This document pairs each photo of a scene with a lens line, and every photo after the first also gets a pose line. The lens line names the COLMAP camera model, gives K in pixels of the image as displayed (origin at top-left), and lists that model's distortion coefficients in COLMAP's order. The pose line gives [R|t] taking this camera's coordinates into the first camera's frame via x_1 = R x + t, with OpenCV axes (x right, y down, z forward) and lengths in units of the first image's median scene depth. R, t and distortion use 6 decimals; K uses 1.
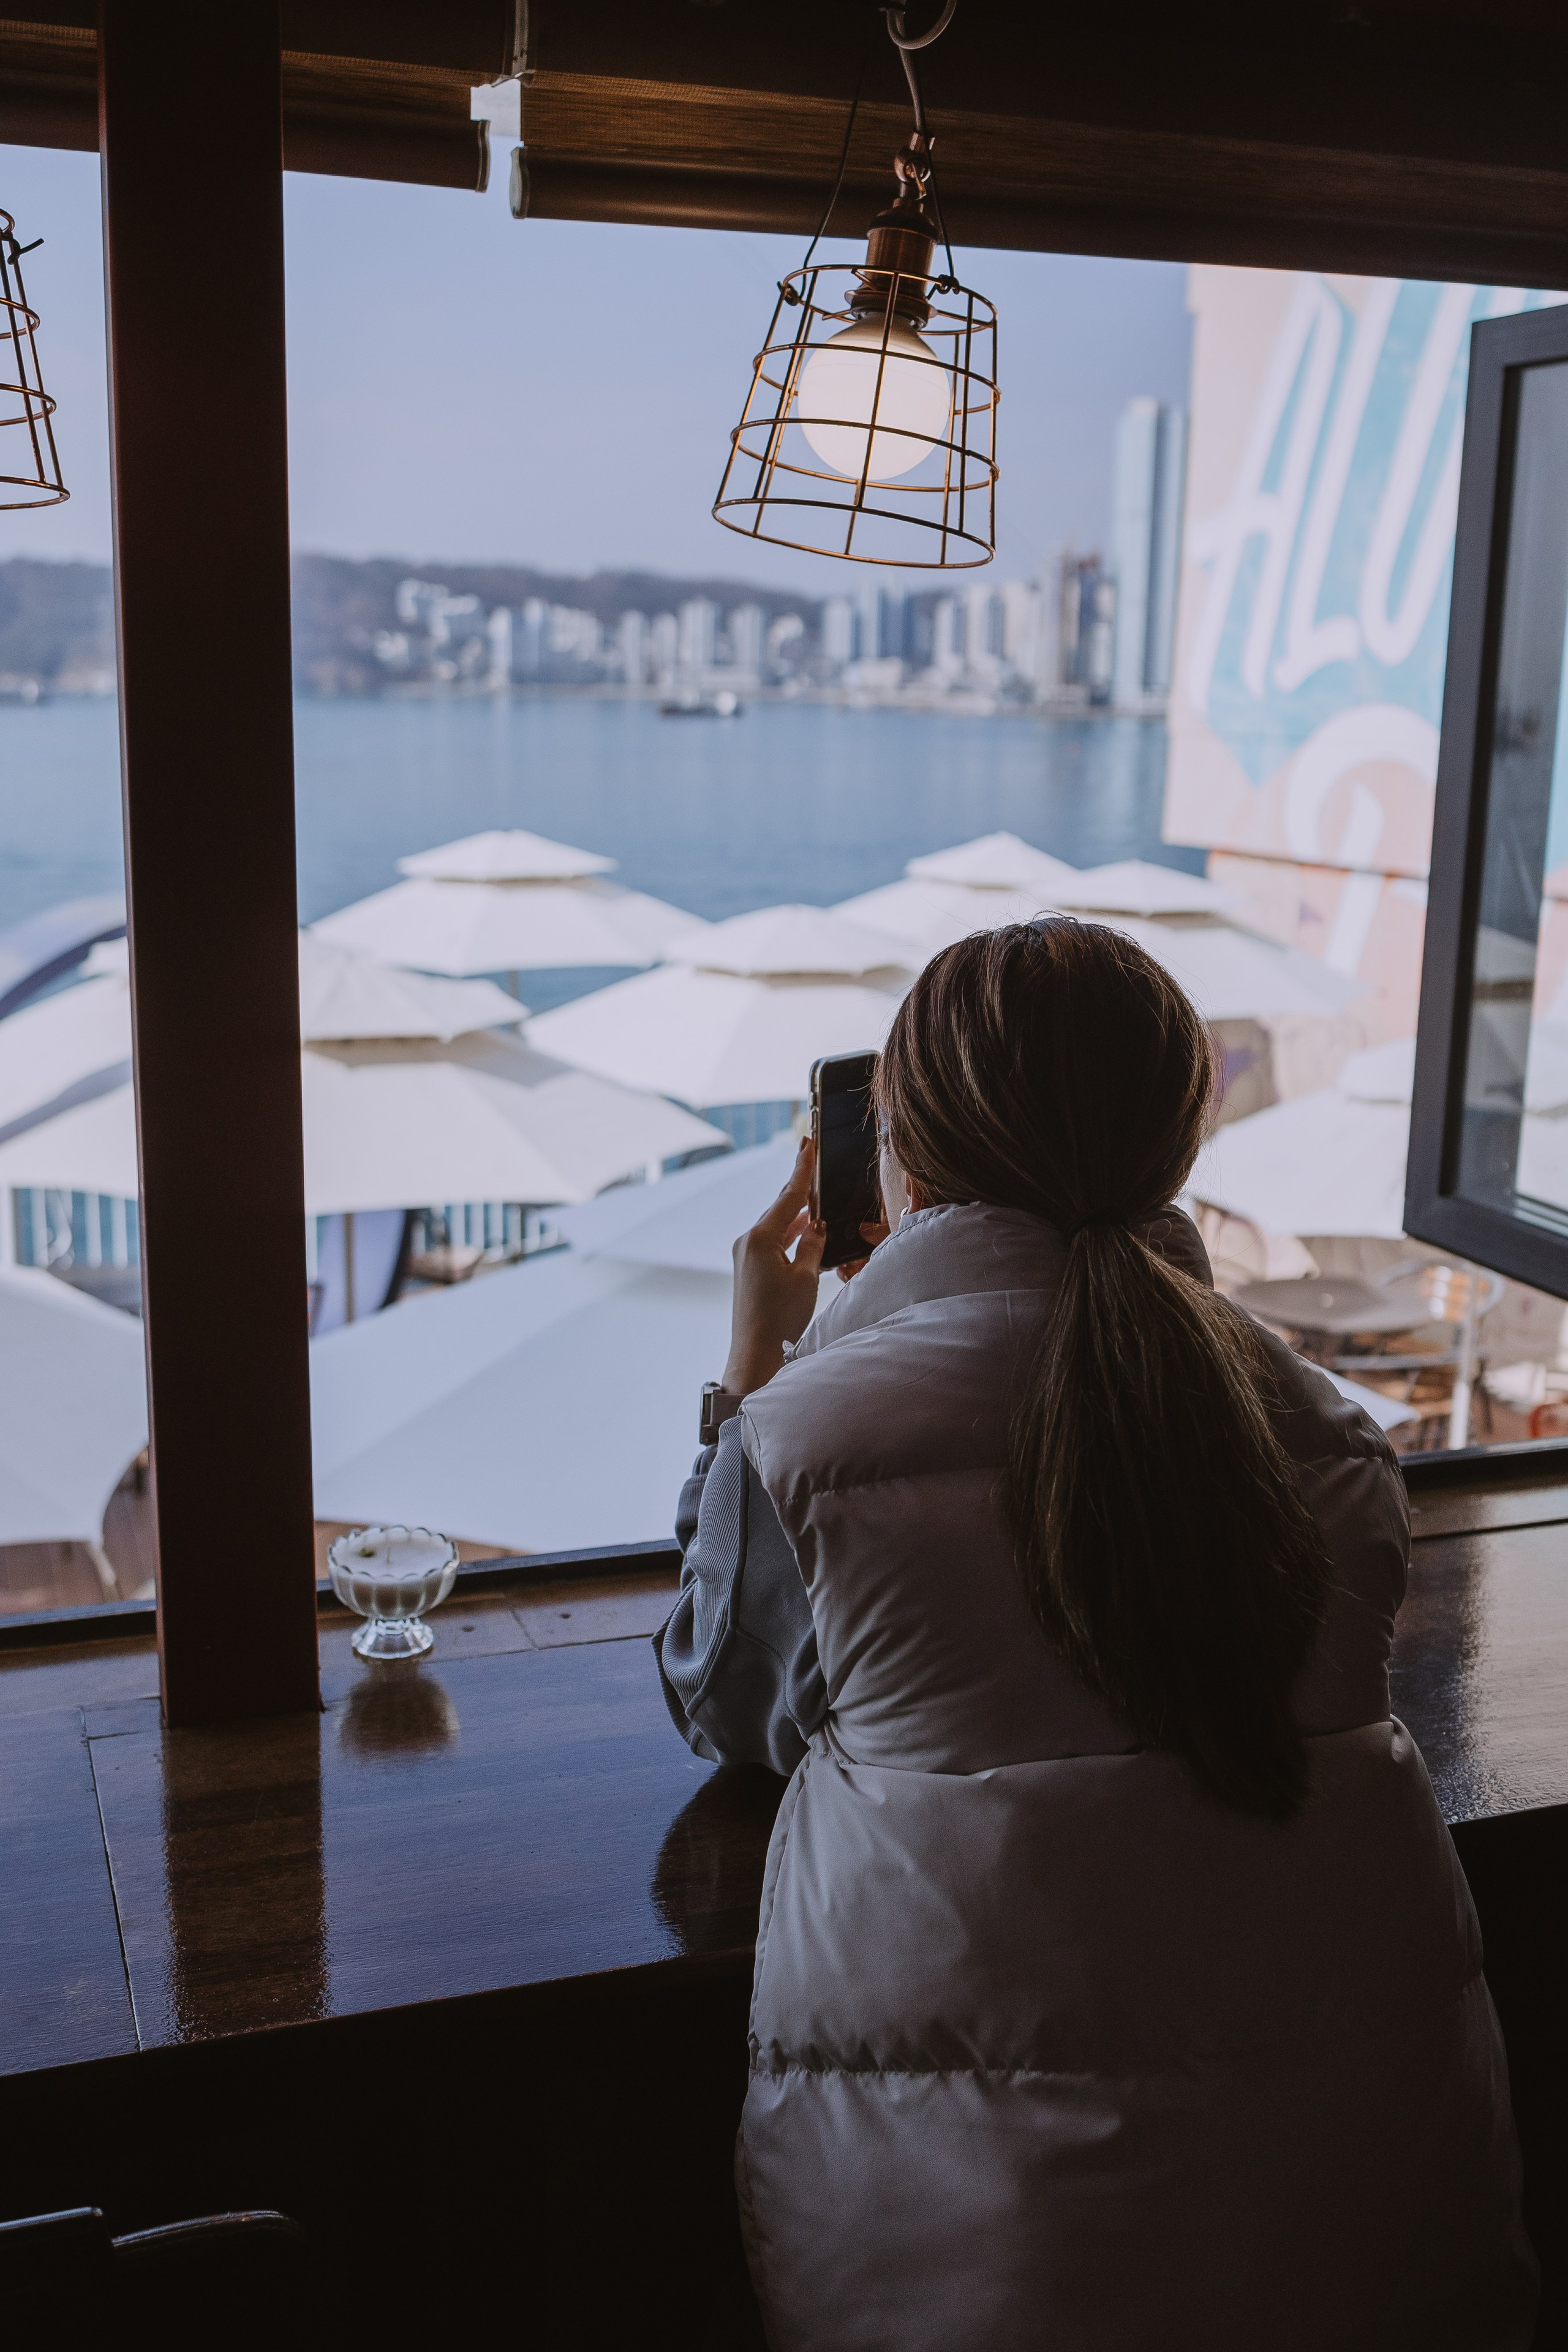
lens RADIAL K [[2336.3, 0, 775.0], [0, 2336.3, 1180.6], [0, 0, 1]] dist [-0.021789, -0.036700]
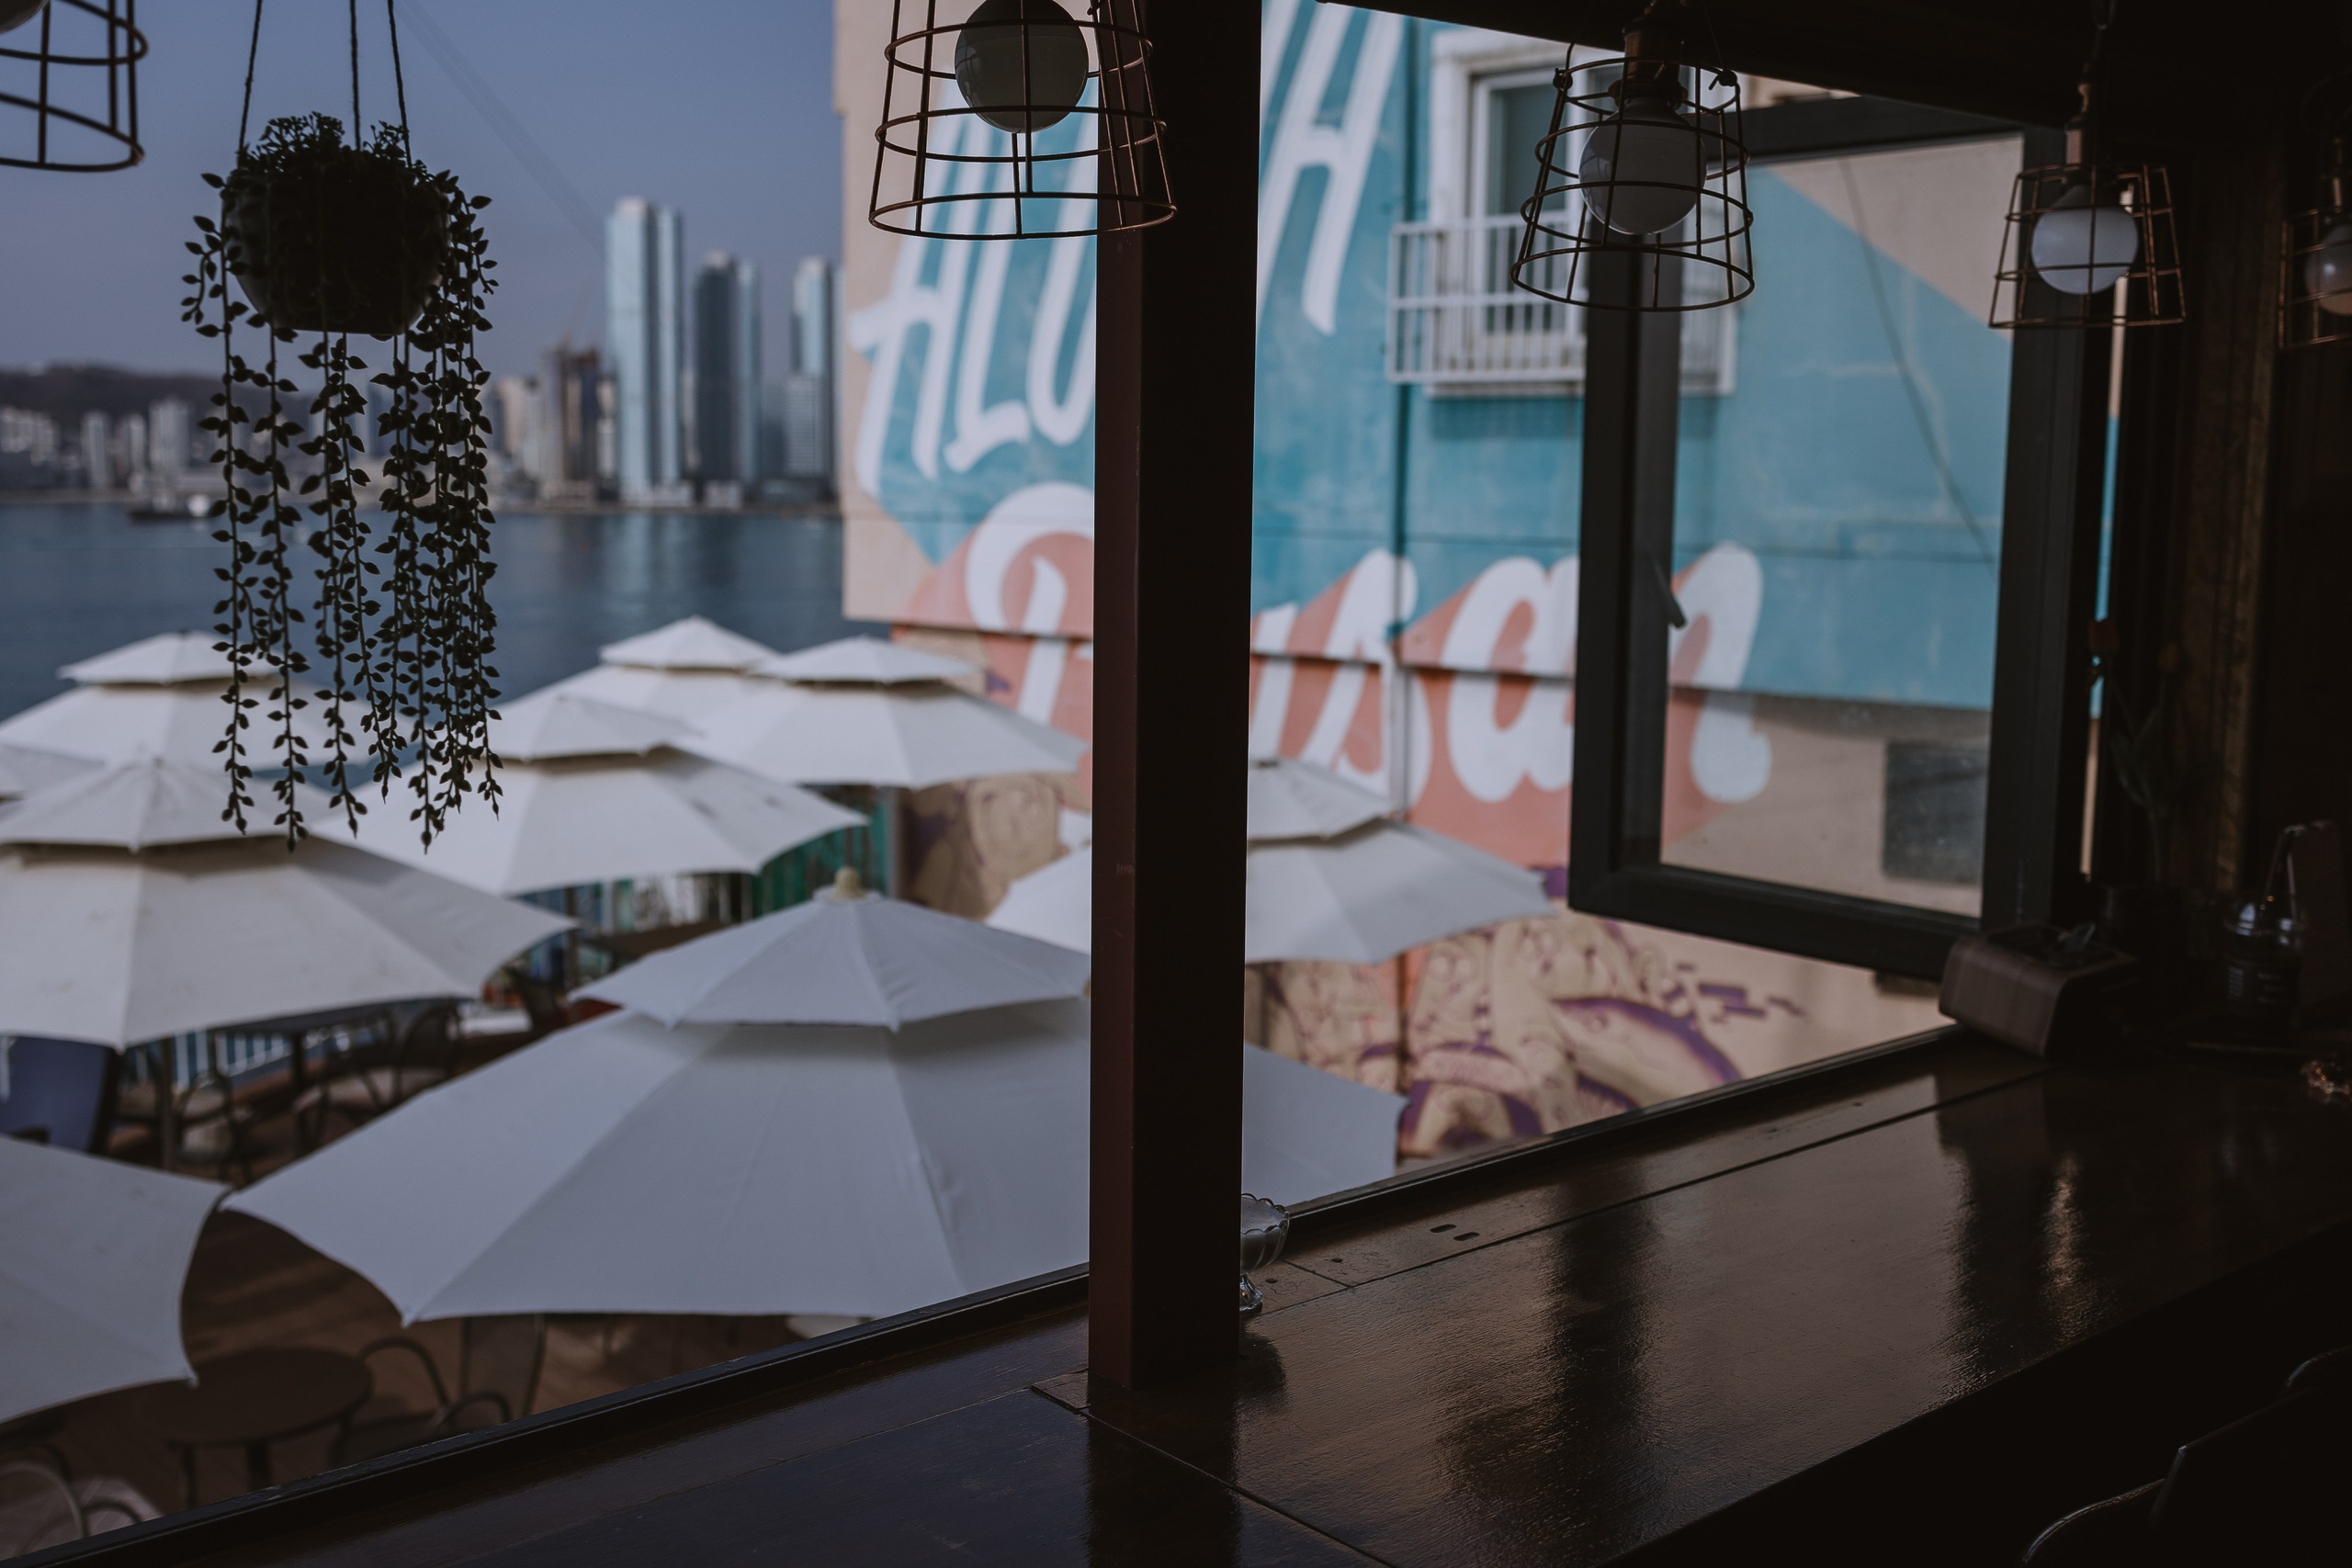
lens RADIAL K [[2336.0, 0, 1148.1], [0, 2336.0, 789.9], [0, 0, 1]] dist [-0.021789, -0.036700]
pose [[0.934412, -0.060284, 0.351056, -0.629724], [0.087060, 0.994335, -0.060980, 0.031429], [-0.345391, 0.087544, 0.934367, -0.000854]]
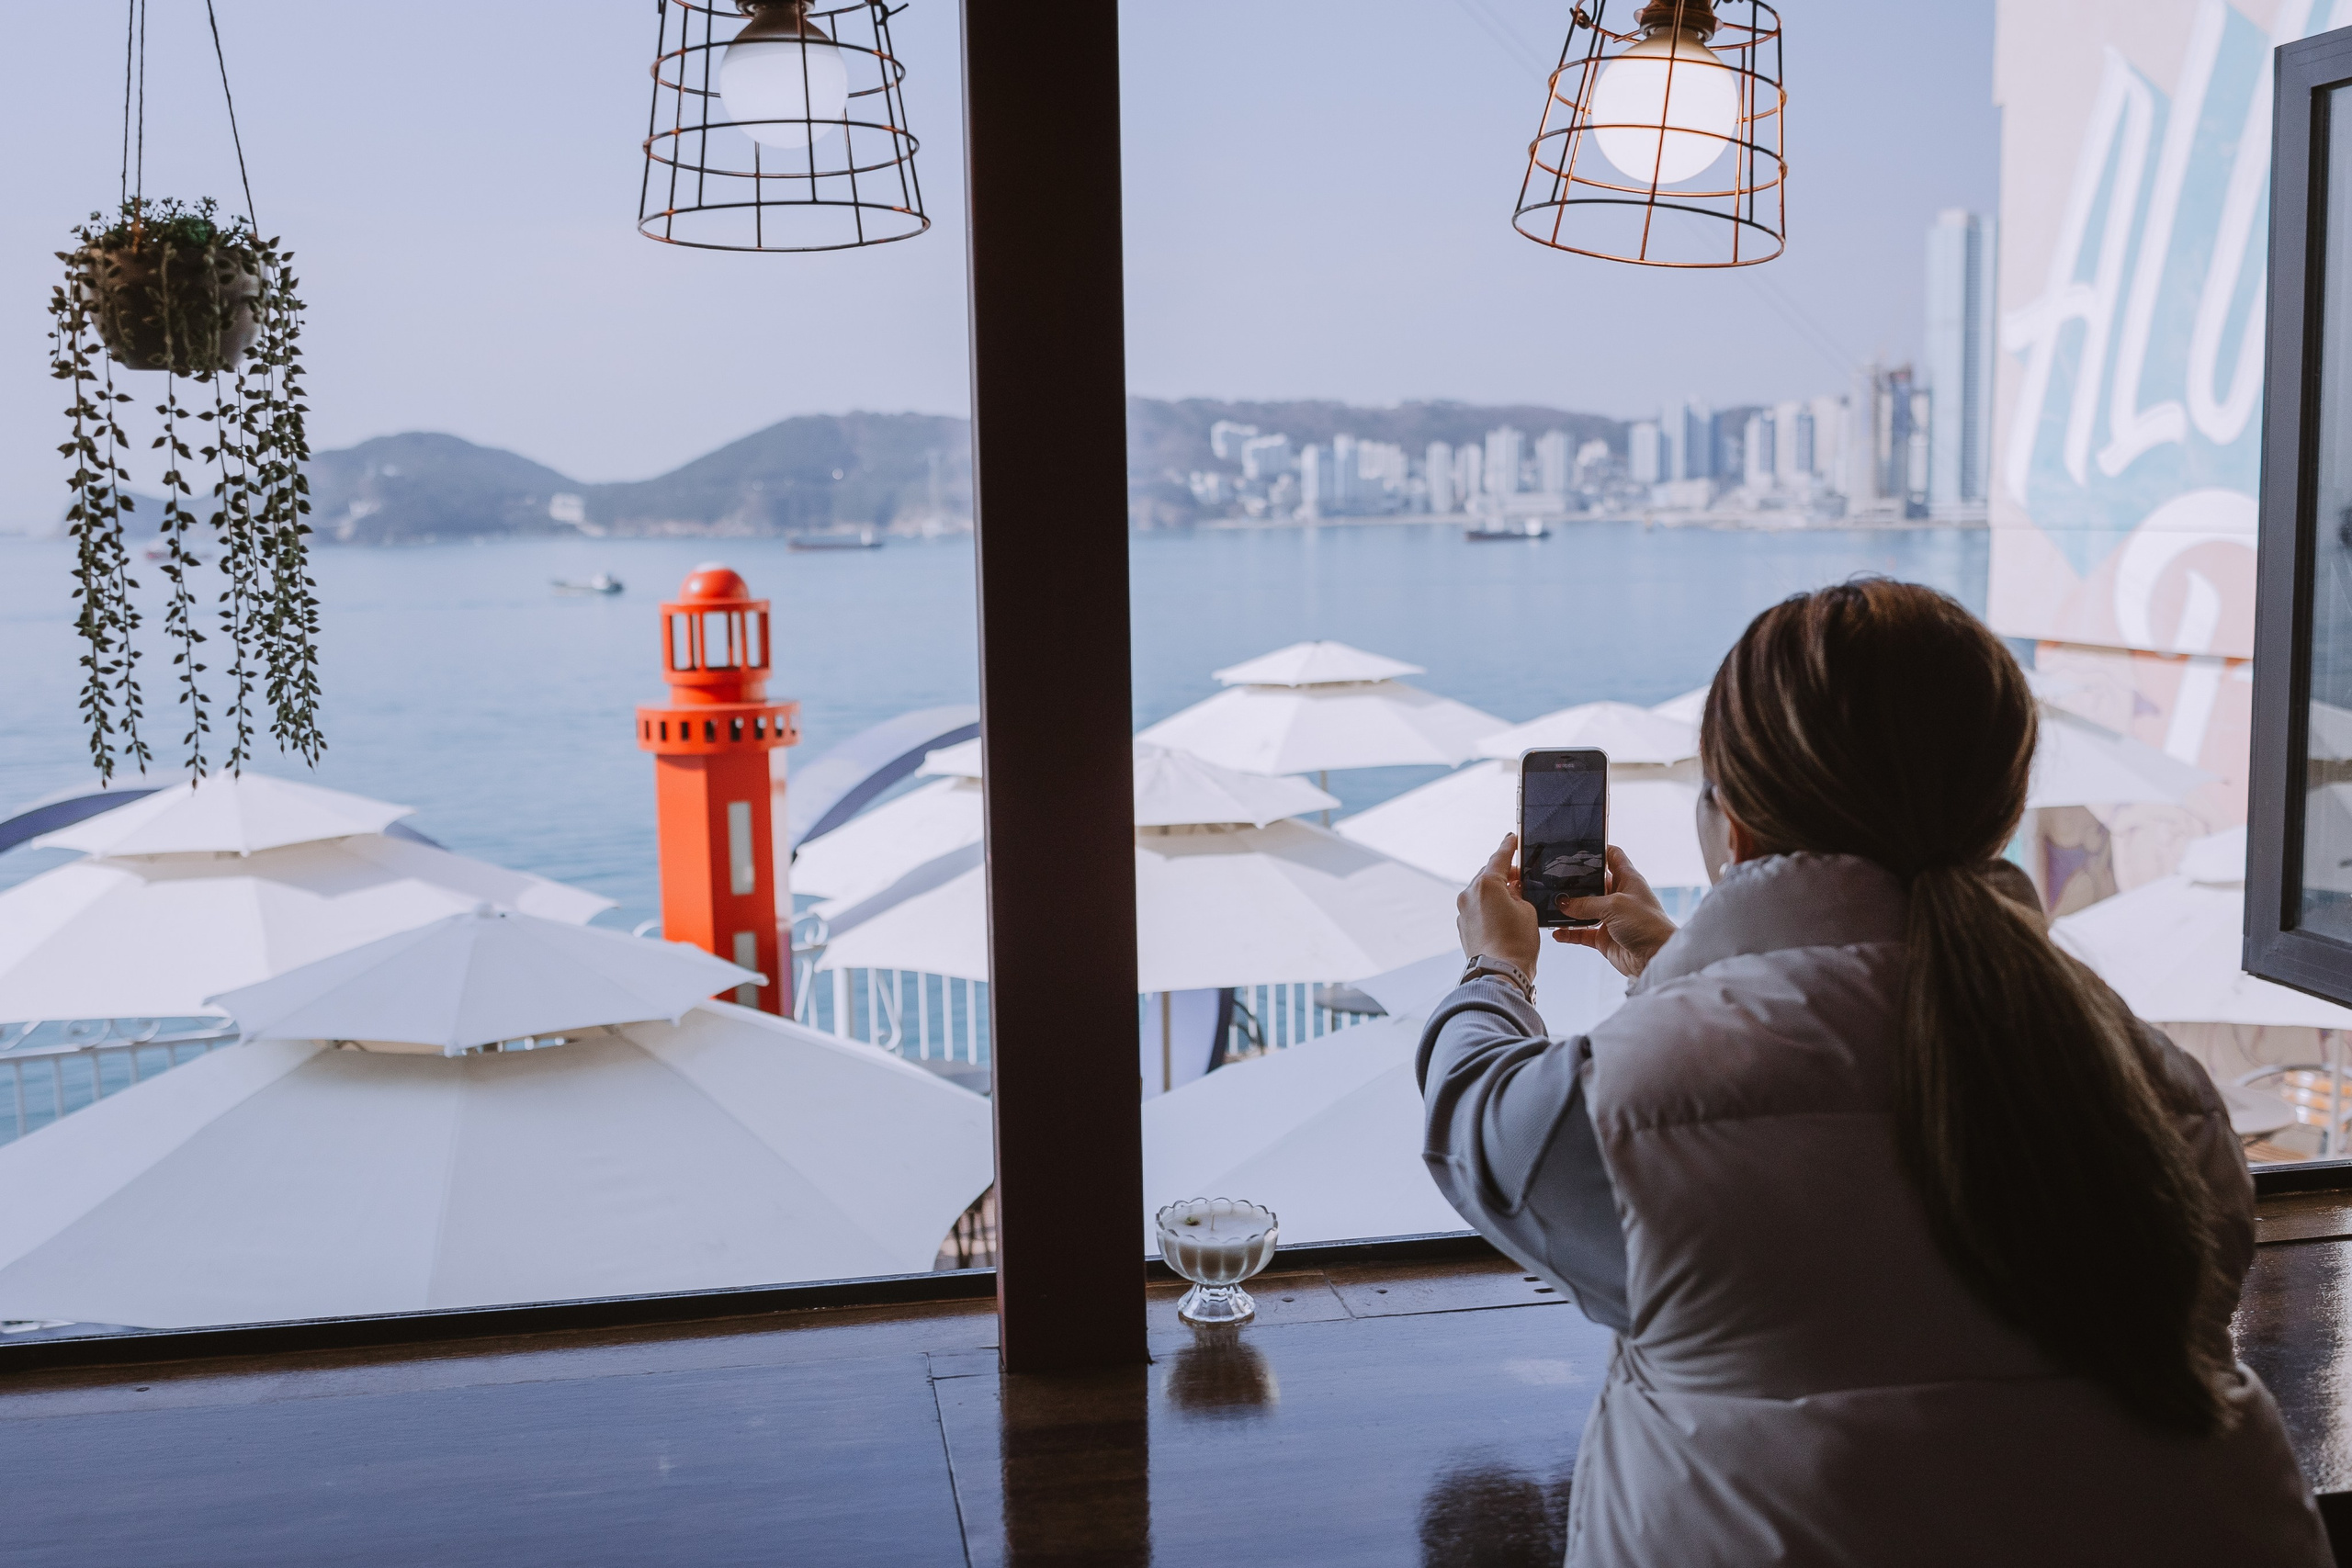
lens RADIAL K [[2331.7, 0, 1186.1], [0, 2331.7, 785.4], [0, 0, 1]] dist [-0.023024, -0.031720]
pose [[0.985449, -0.015875, -0.169231, 0.002011], [-0.000049, 0.995602, -0.093679, 0.069384], [0.169974, 0.092324, 0.981114, -0.044558]]
